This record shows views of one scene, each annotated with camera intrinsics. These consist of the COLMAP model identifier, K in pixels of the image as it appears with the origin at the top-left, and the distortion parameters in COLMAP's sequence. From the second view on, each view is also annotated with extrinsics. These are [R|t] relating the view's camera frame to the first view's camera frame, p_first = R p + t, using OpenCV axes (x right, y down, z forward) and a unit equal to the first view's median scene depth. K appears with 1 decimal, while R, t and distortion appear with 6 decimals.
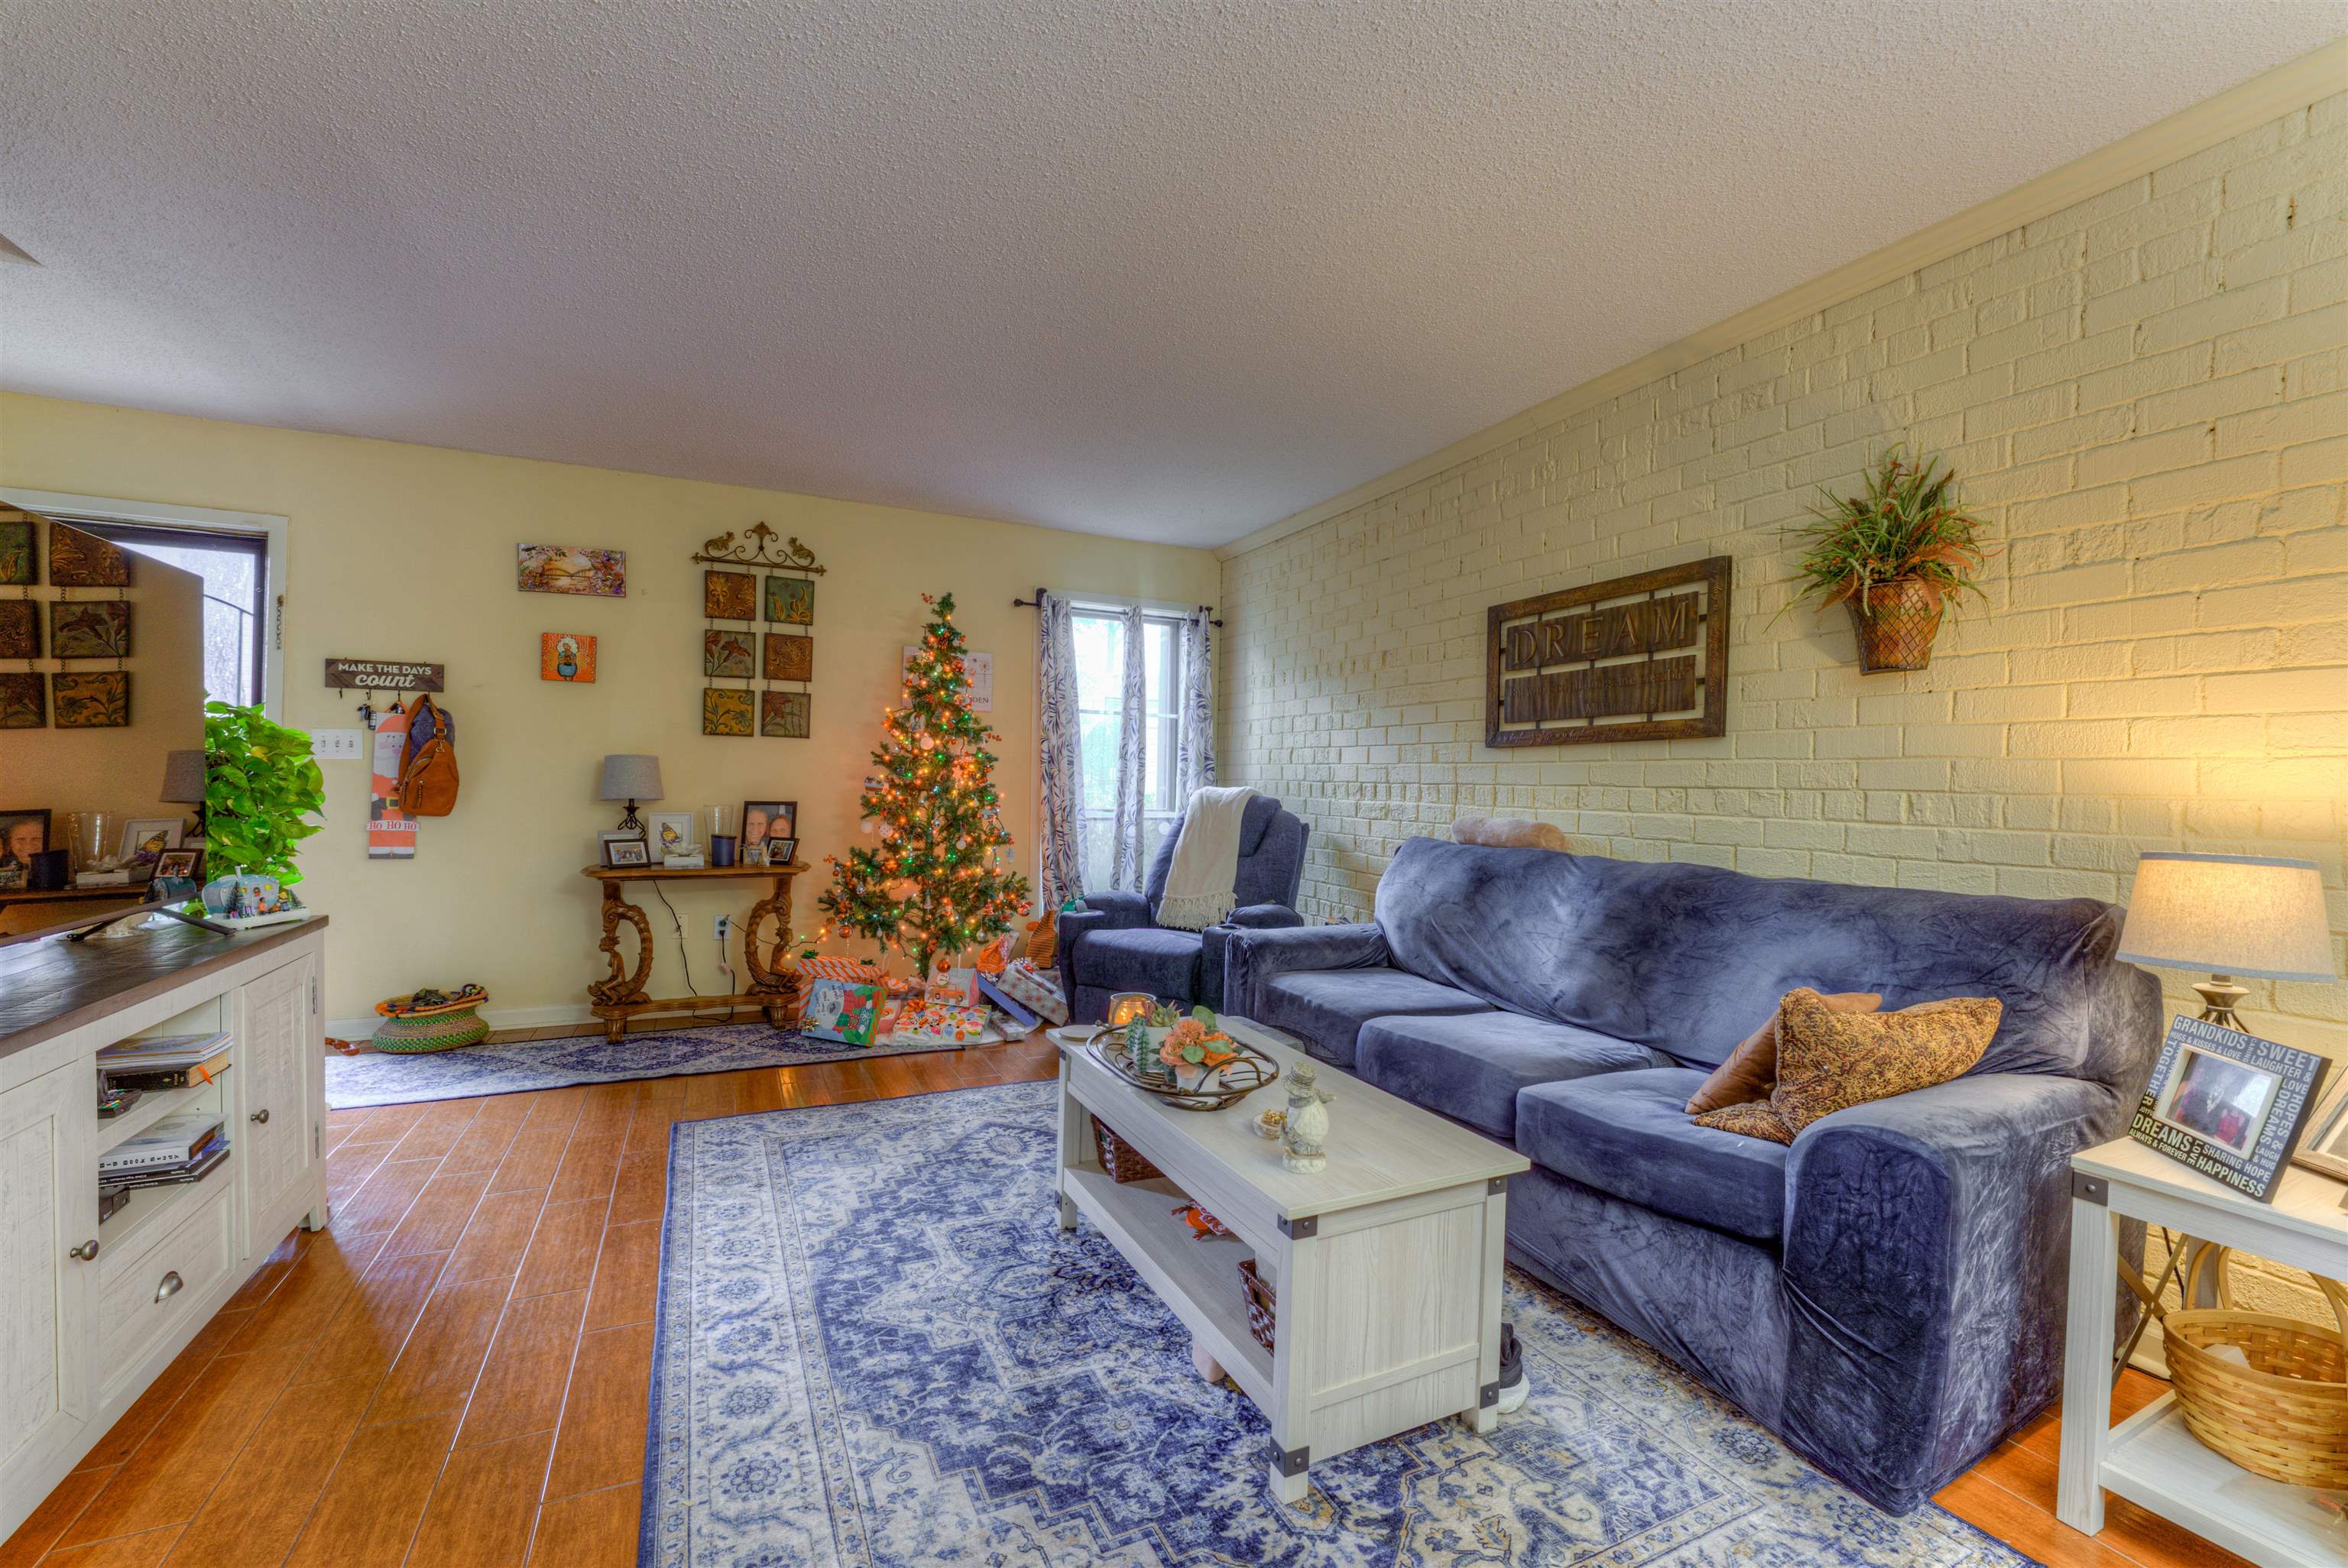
lens RADIAL K [[952.9, 0, 1180.1], [0, 952.9, 799.5], [0, 0, 1]] dist [-0.028651, 0.002208]
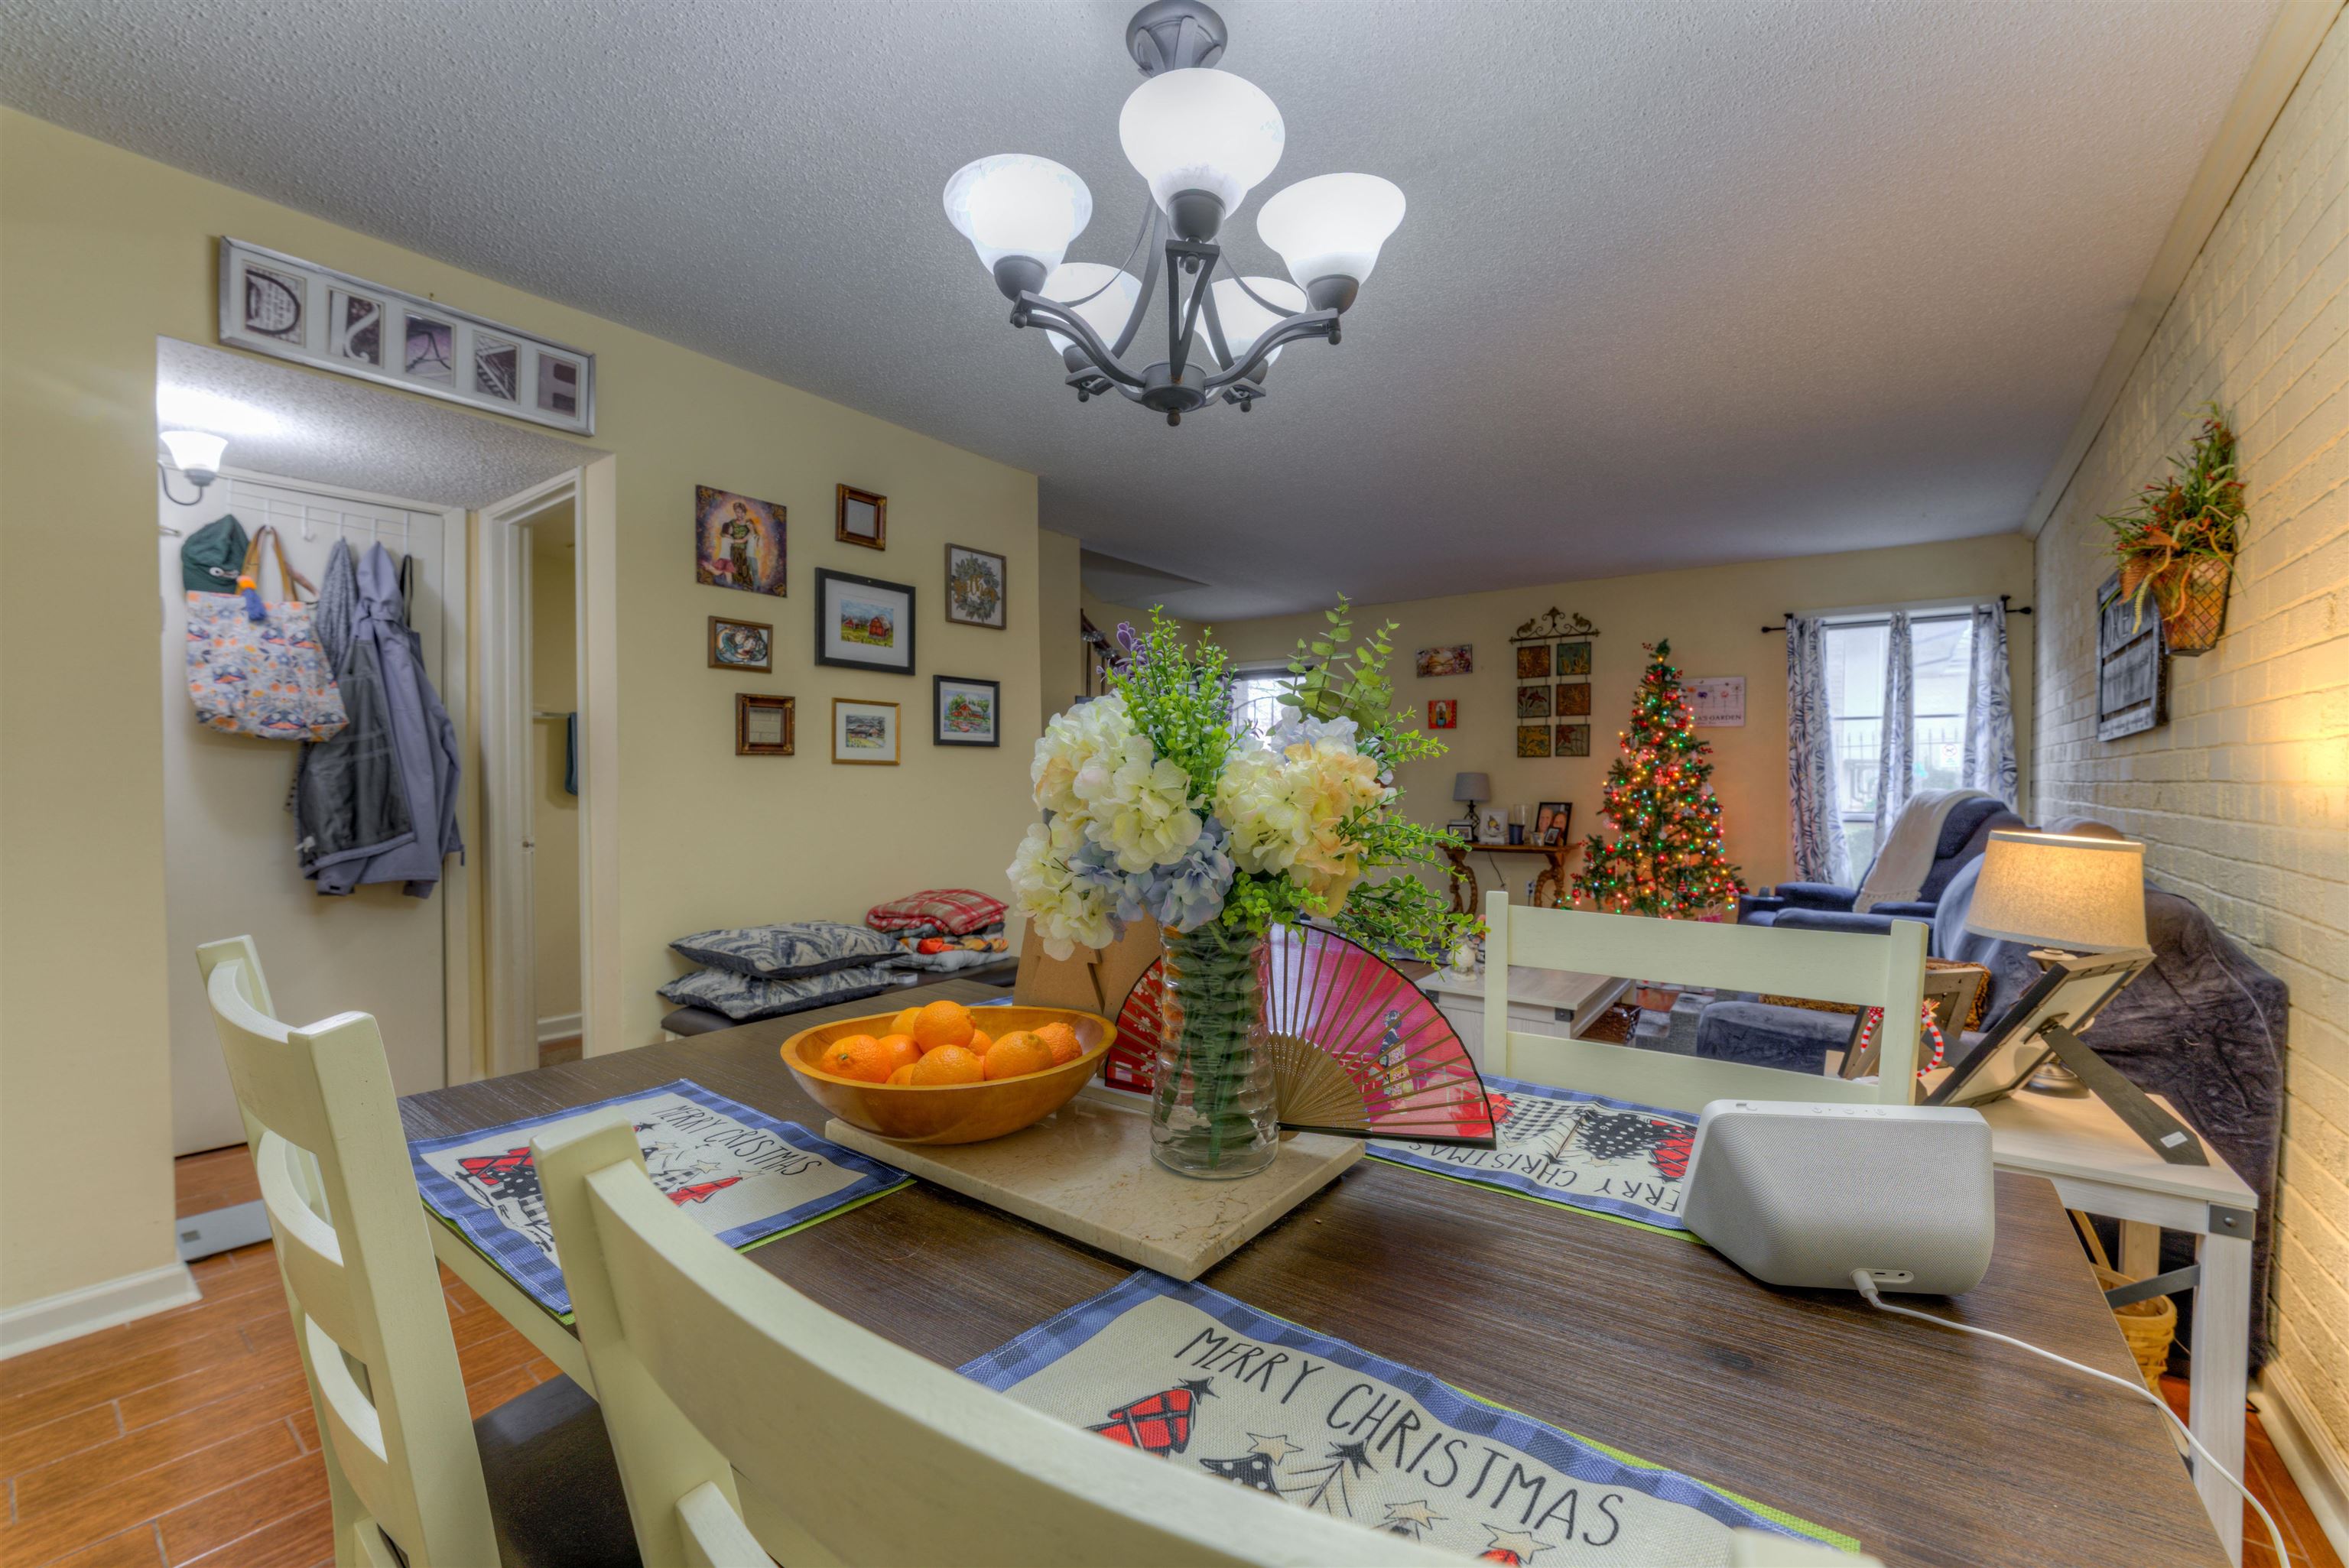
lens RADIAL K [[953.3, 0, 1168.4], [0, 953.3, 786.8], [0, 0, 1]] dist [-0.028651, 0.002208]
pose [[0.456293, -0.013038, -0.889734, 0.629529], [-0.008969, 0.999774, -0.019250, 0.012672], [0.889784, 0.016764, 0.456073, -0.187909]]
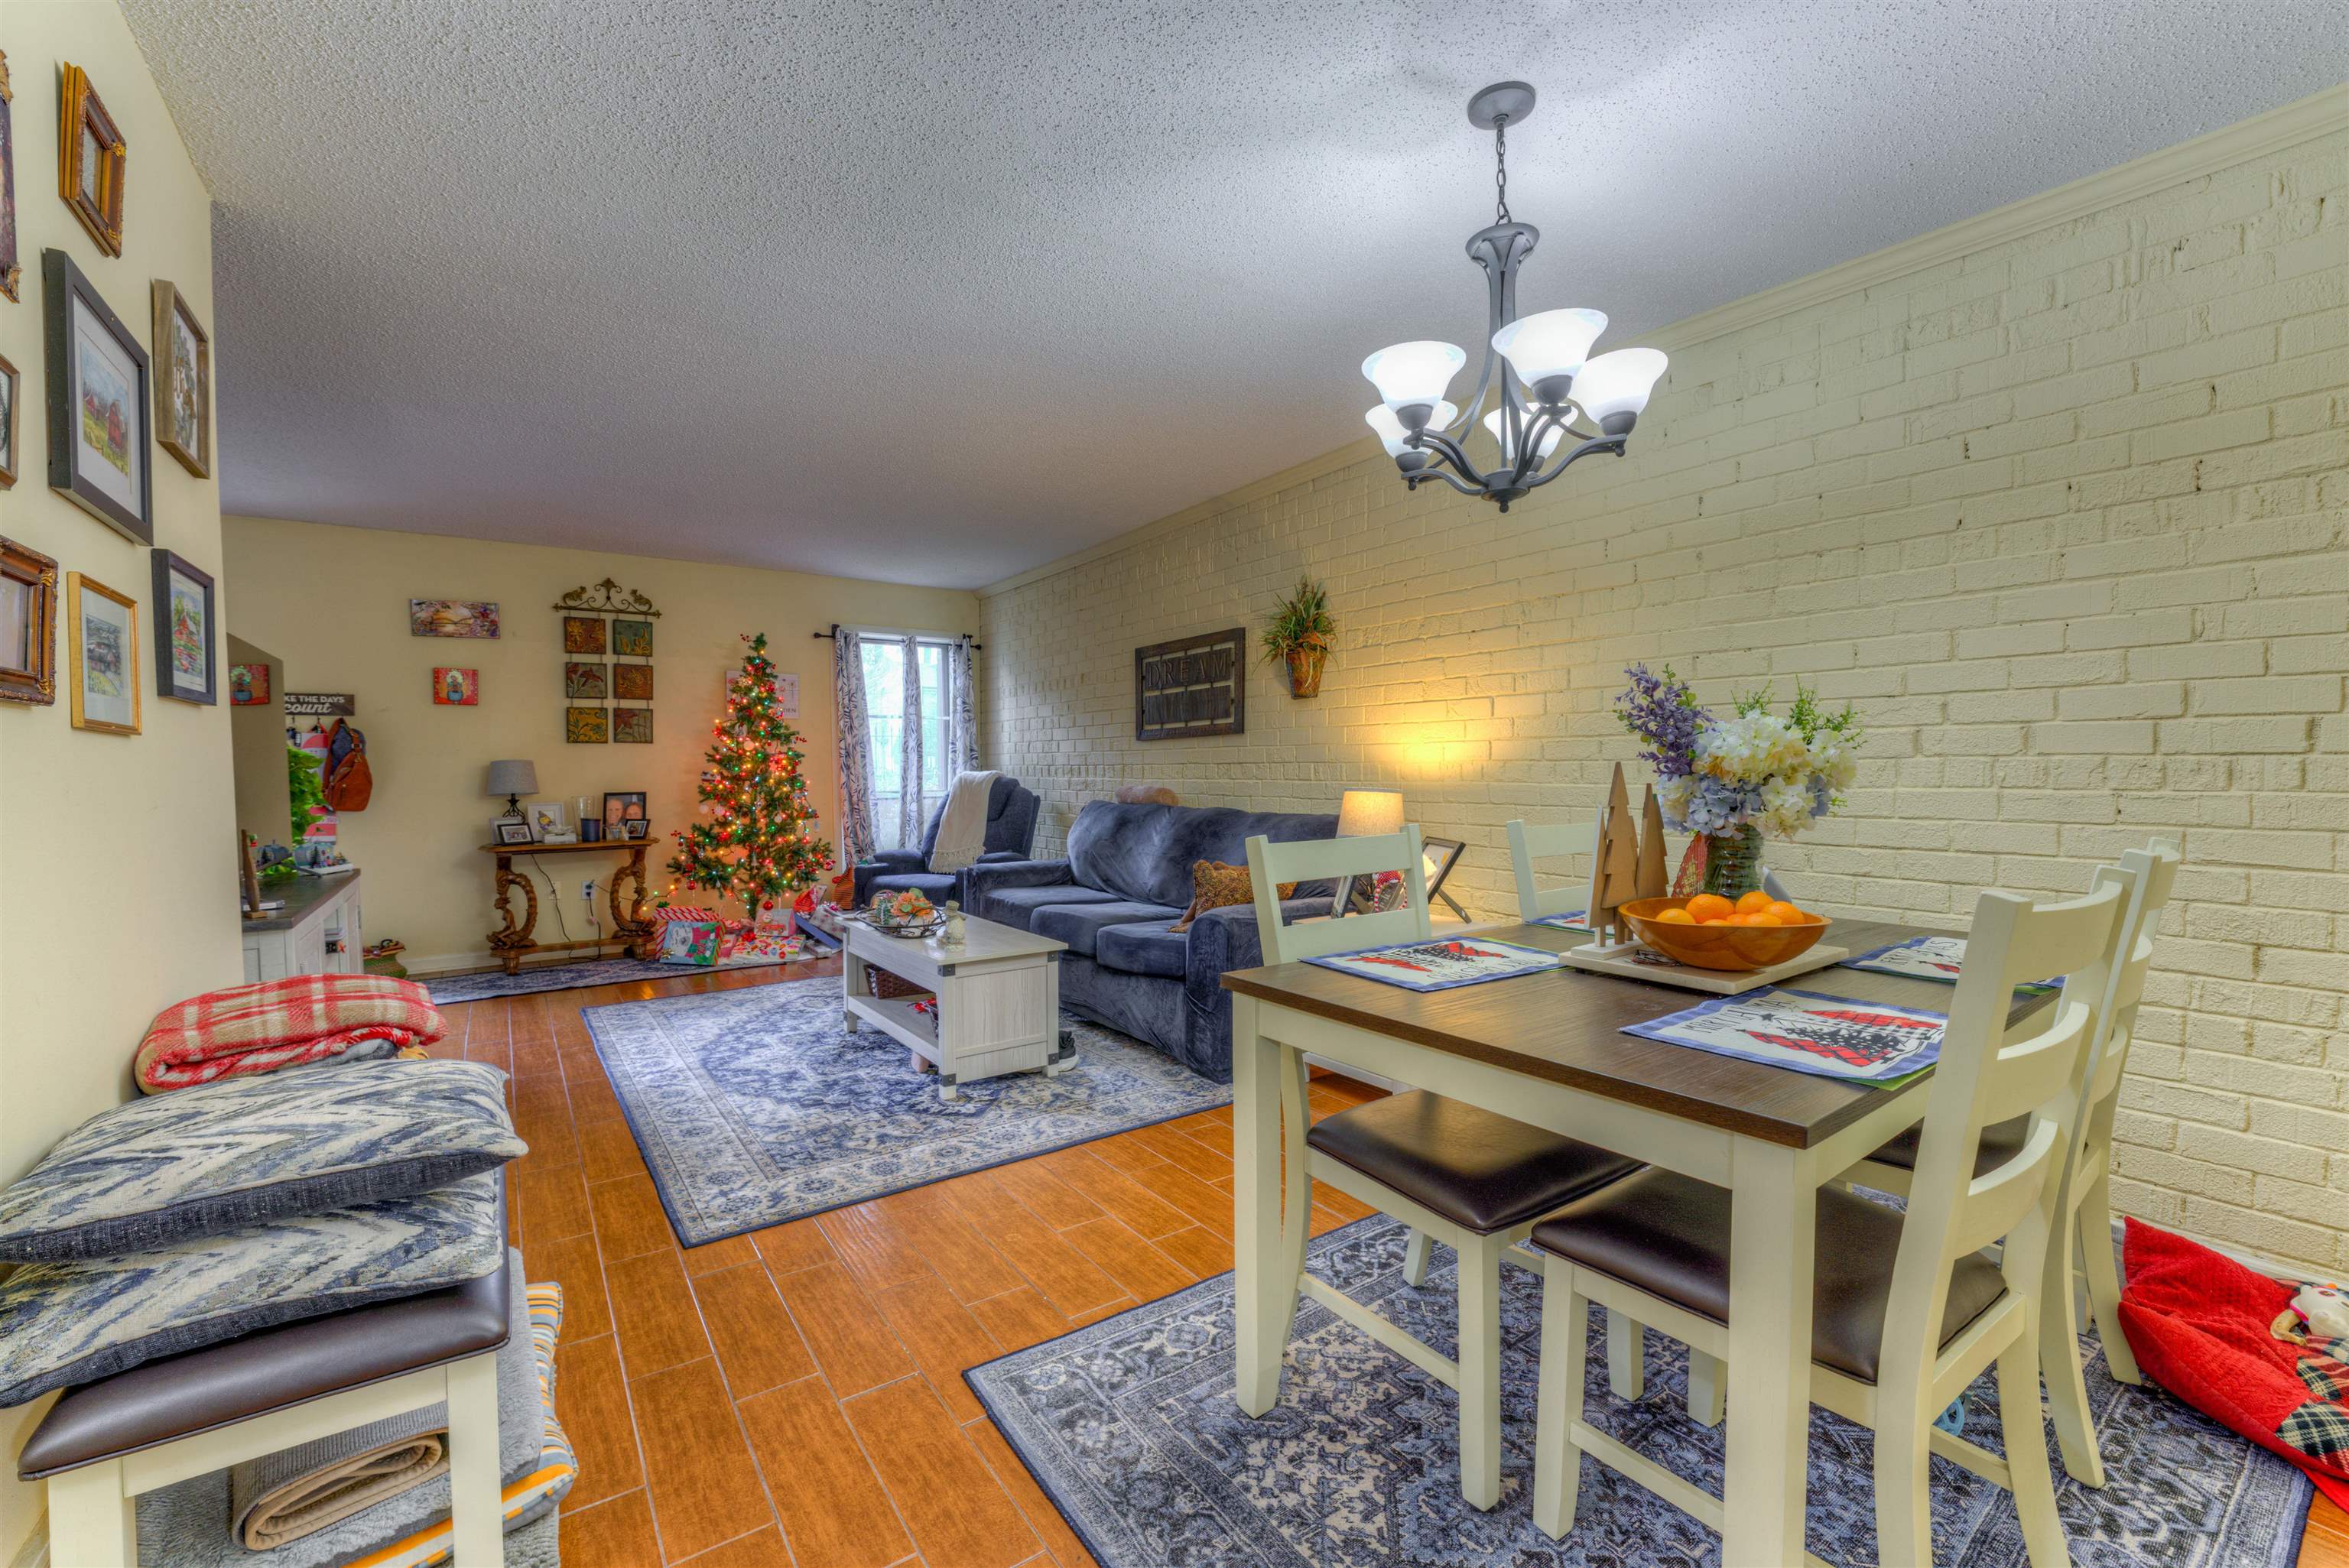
lens RADIAL K [[953.3, 0, 1184.3], [0, 953.3, 796.0], [0, 0, 1]] dist [-0.028651, 0.002208]
pose [[0.983524, -0.033336, 0.177679, 0.108568], [0.030887, 0.999386, 0.016532, 0.010467], [-0.178121, -0.010772, 0.983950, -0.469440]]
